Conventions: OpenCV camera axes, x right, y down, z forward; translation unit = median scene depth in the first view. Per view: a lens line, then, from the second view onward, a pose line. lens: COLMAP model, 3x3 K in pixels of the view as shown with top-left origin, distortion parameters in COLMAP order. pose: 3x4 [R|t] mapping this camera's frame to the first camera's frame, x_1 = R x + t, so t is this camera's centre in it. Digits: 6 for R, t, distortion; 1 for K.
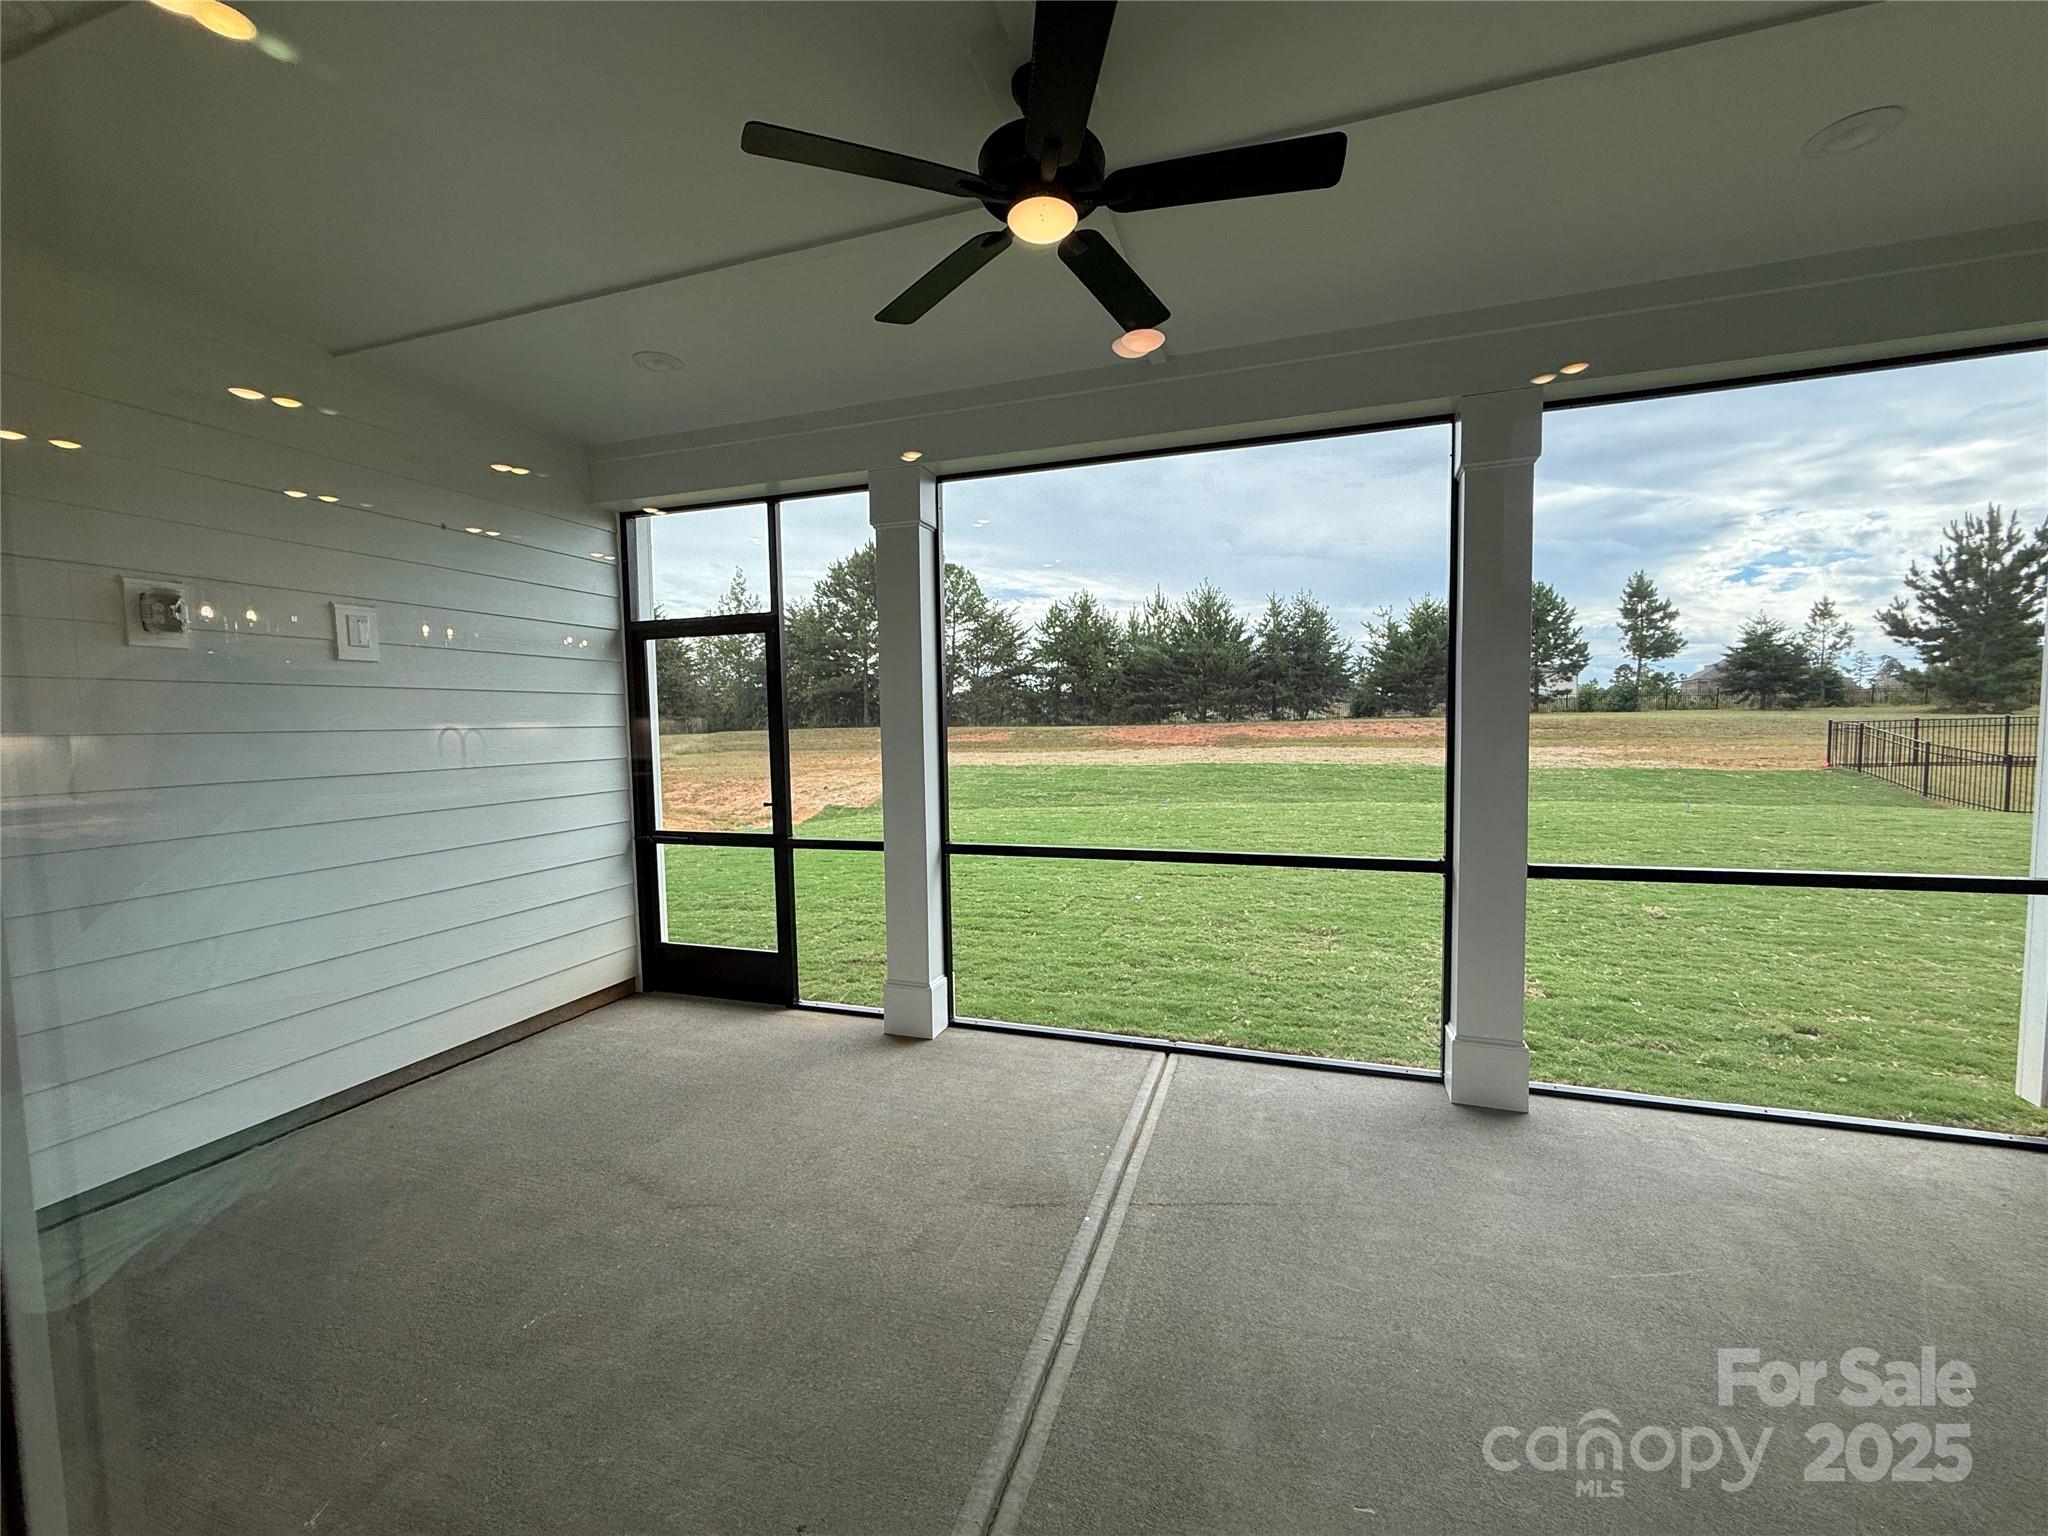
lens RADIAL K [[828.6, 0, 1024.0], [0, 828.6, 768.0], [0, 0, 1]] dist [-0.000580, -0.000059]
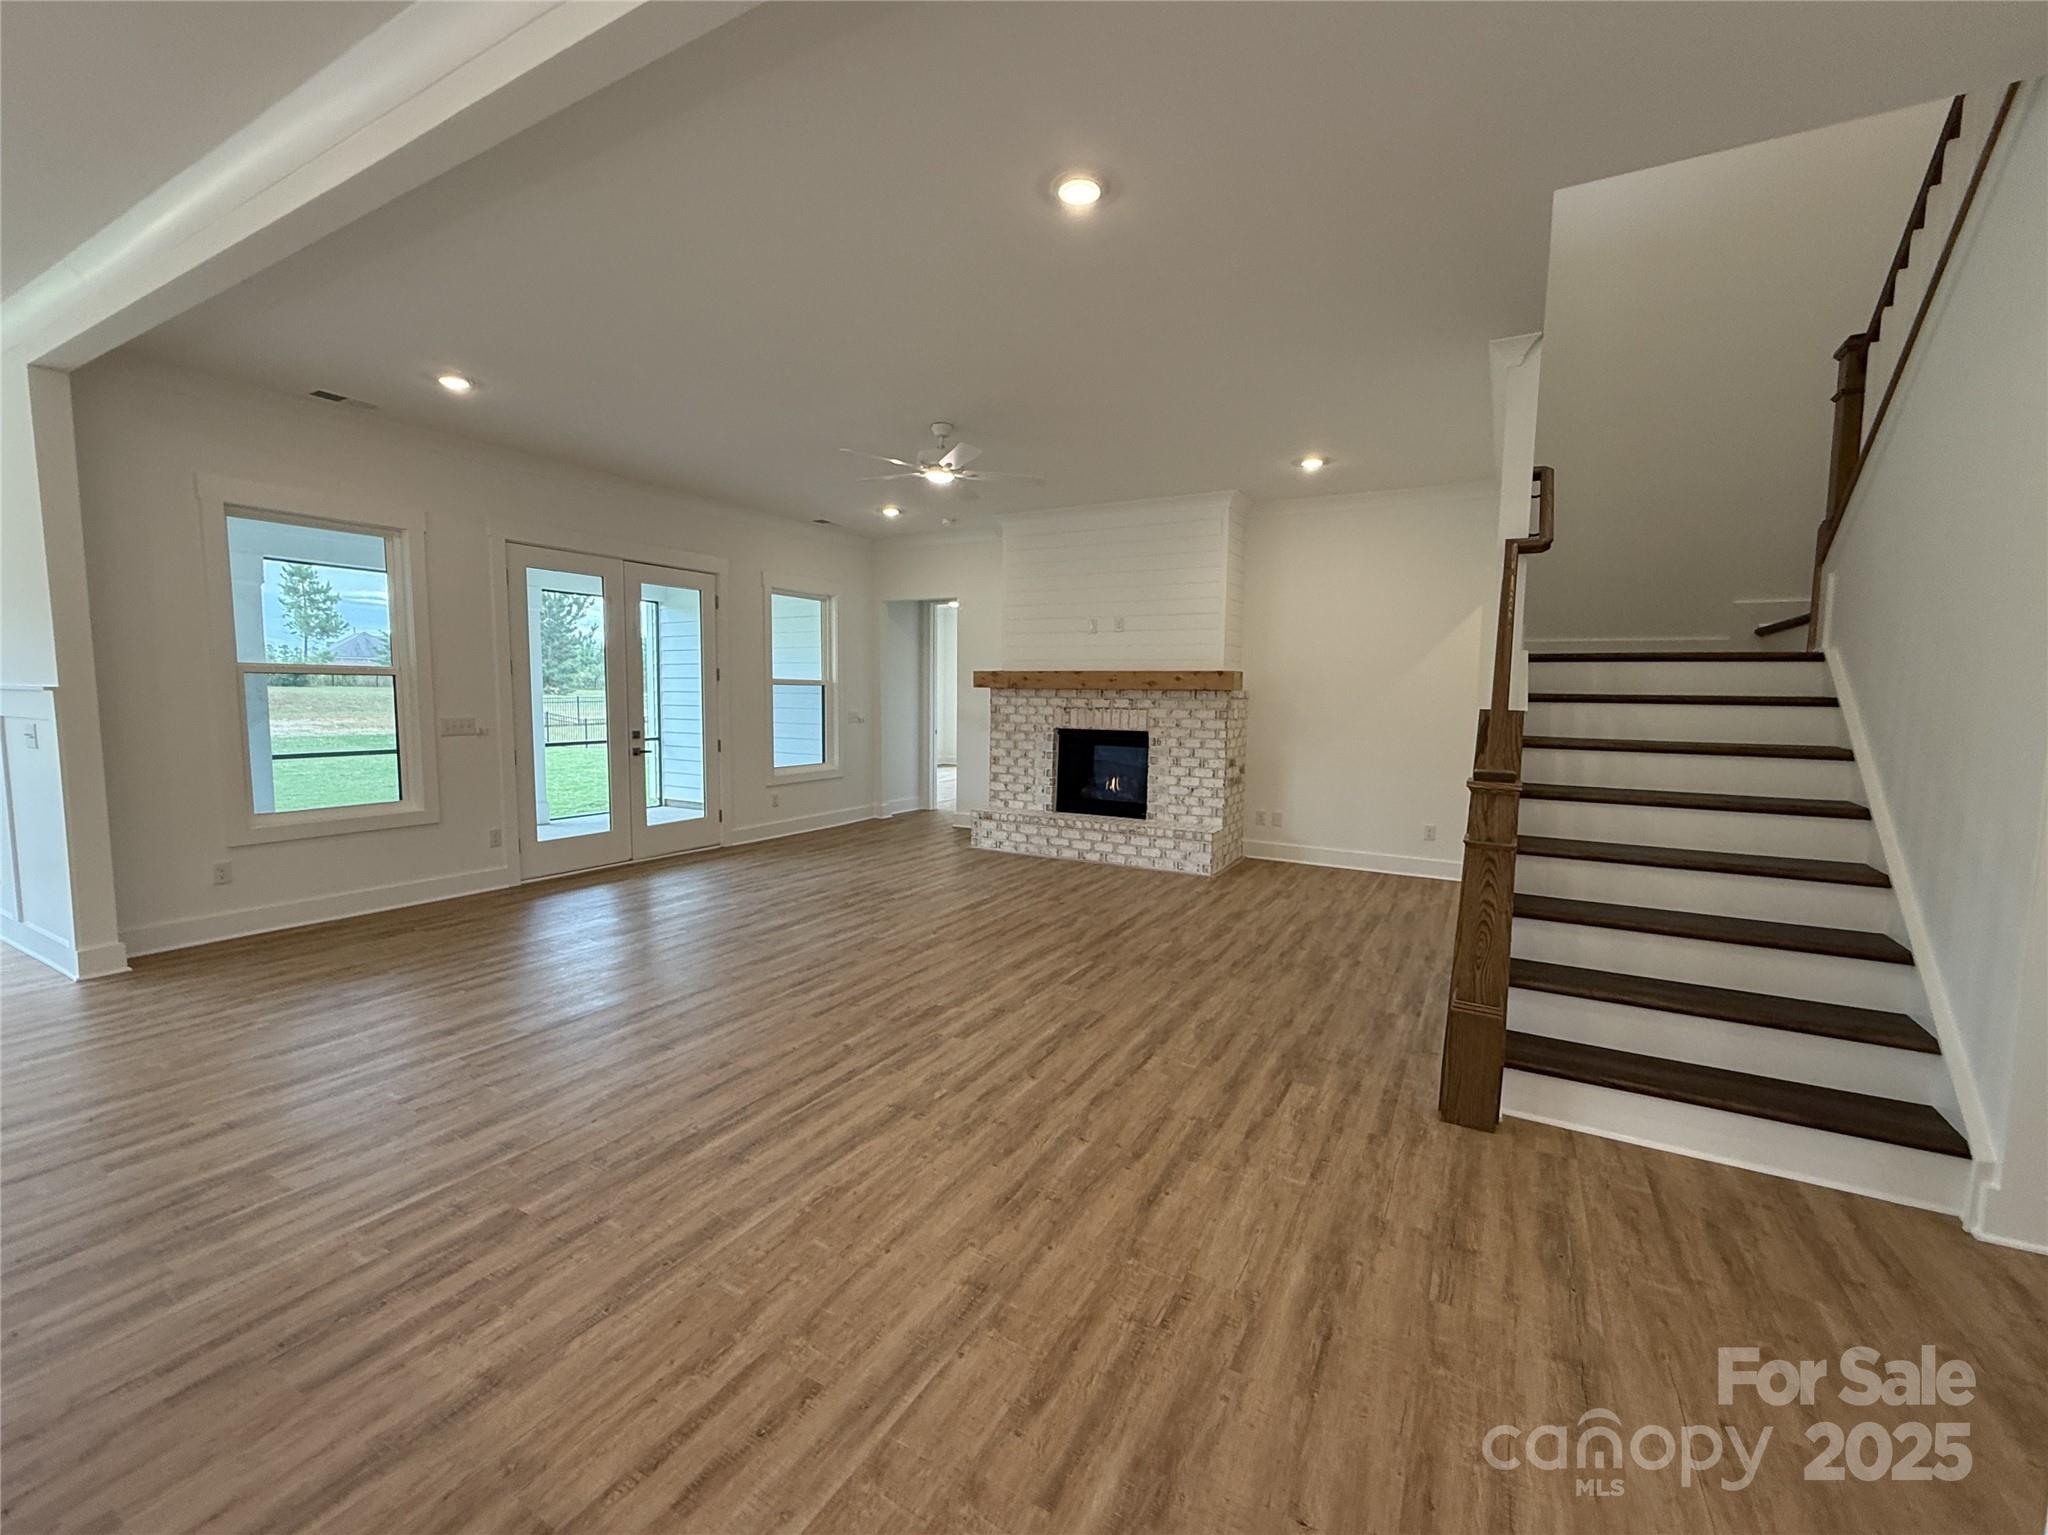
lens RADIAL K [[851.6, 0, 1027.1], [0, 851.6, 775.4], [0, 0, 1]] dist [0.000562, -0.000181]
pose [[0.185465, -0.073916, 0.979867, -0.297391], [0.039787, 0.996914, 0.067671, 0.013402], [-0.981845, 0.026435, 0.187834, -0.180984]]
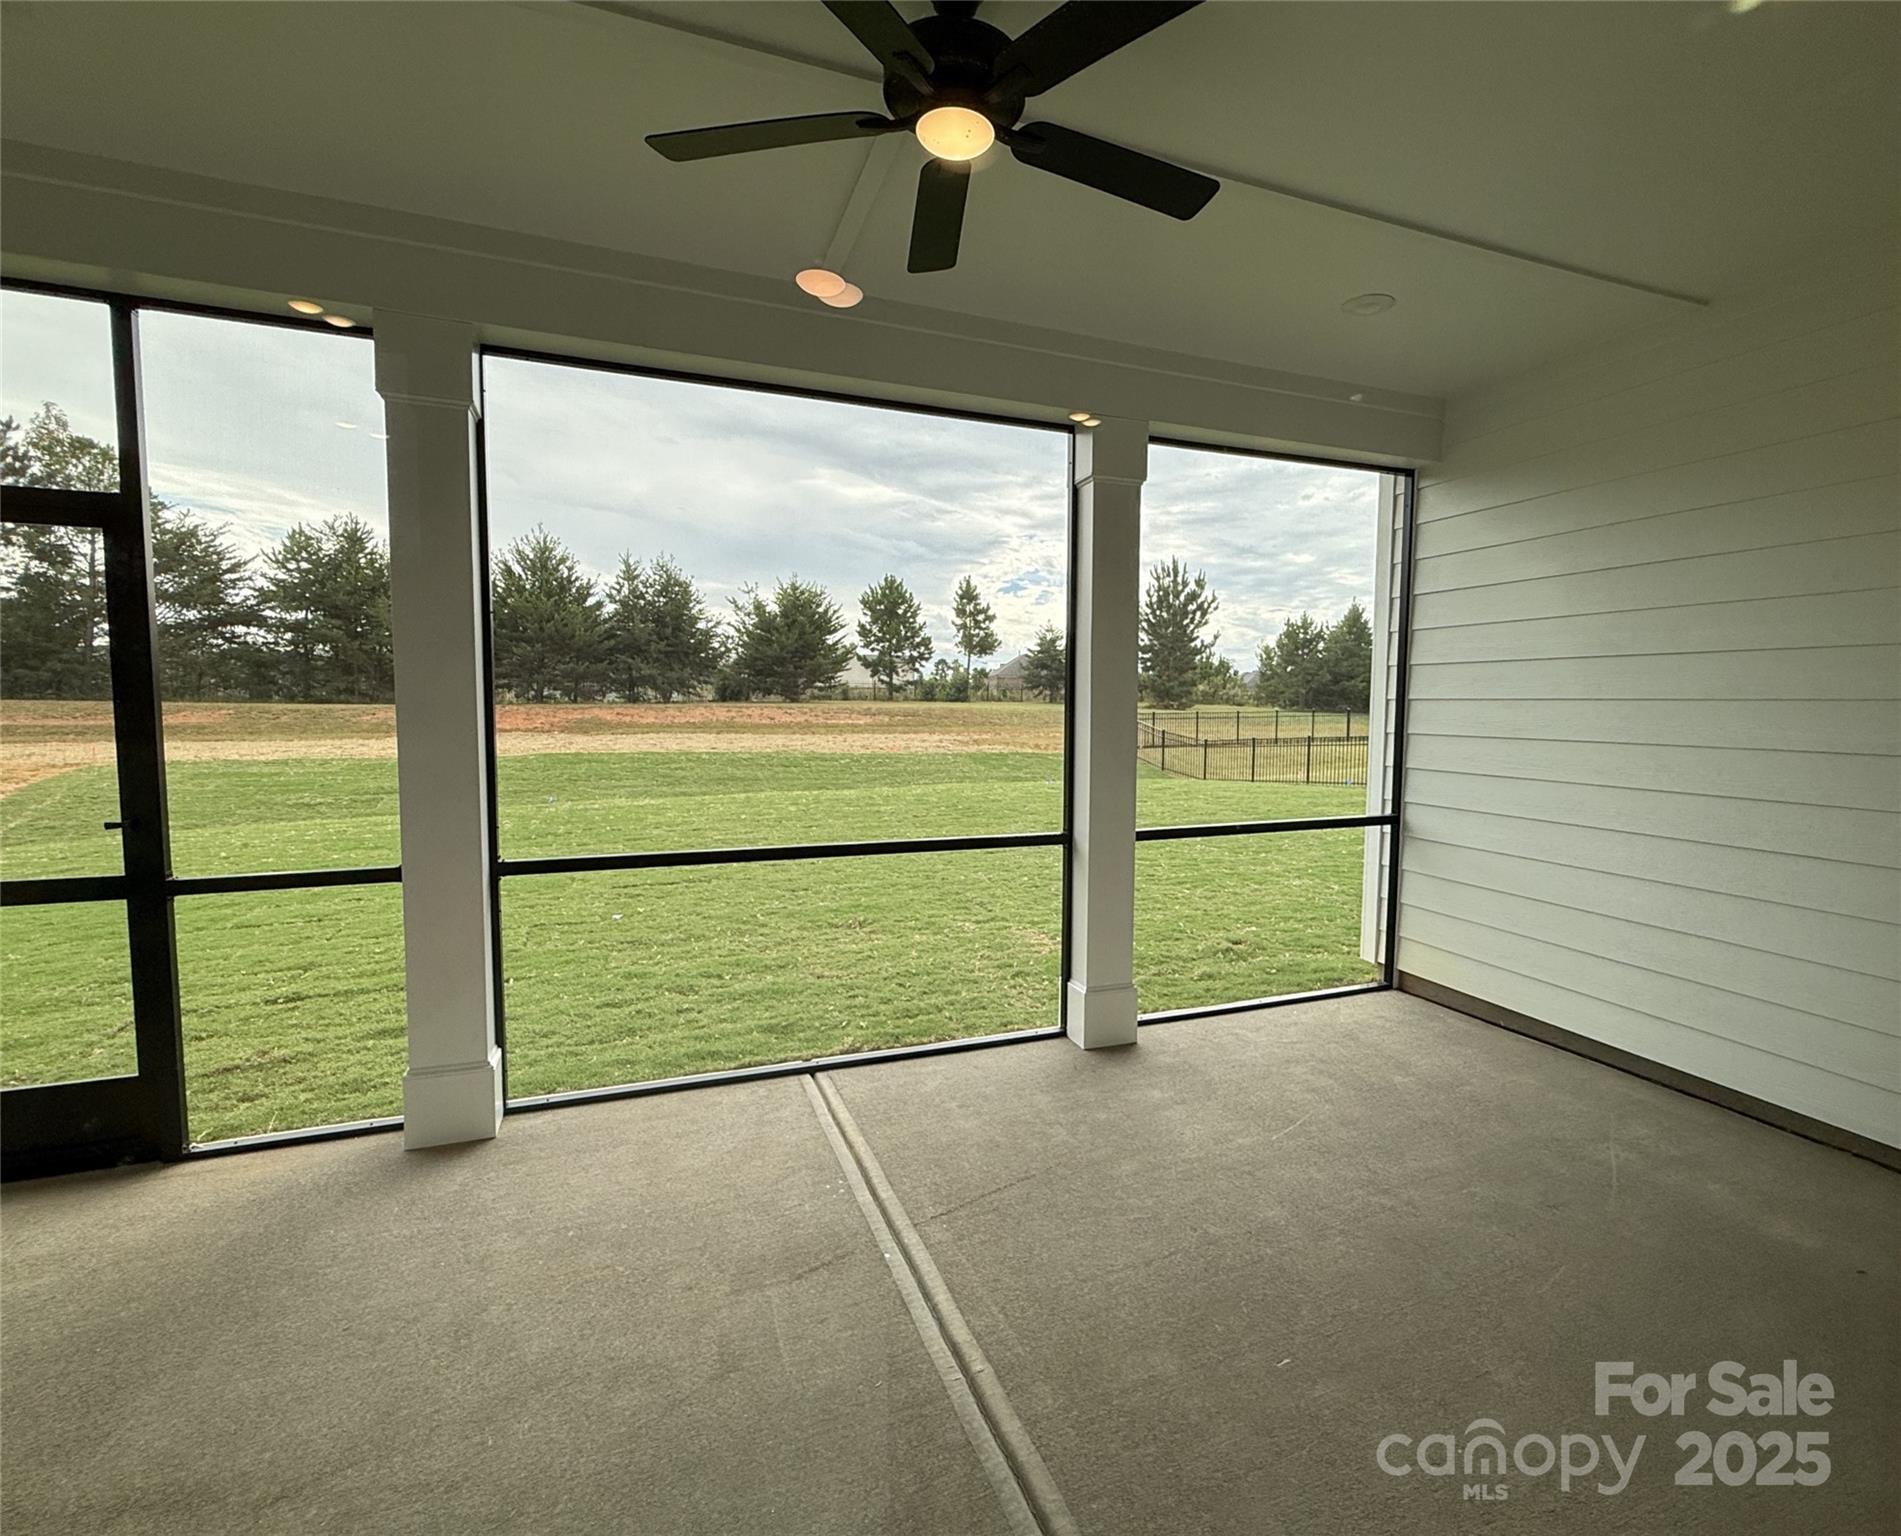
lens RADIAL K [[928.8, 0, 1033.6], [0, 928.8, 766.9], [0, 0, 1]] dist [-0.001508, -0.000001]
pose [[0.745215, -0.022811, 0.666434, -0.054049], [0.016237, 0.999739, 0.016064, 0.000621], [-0.666626, -0.001150, 0.745391, 0.017835]]
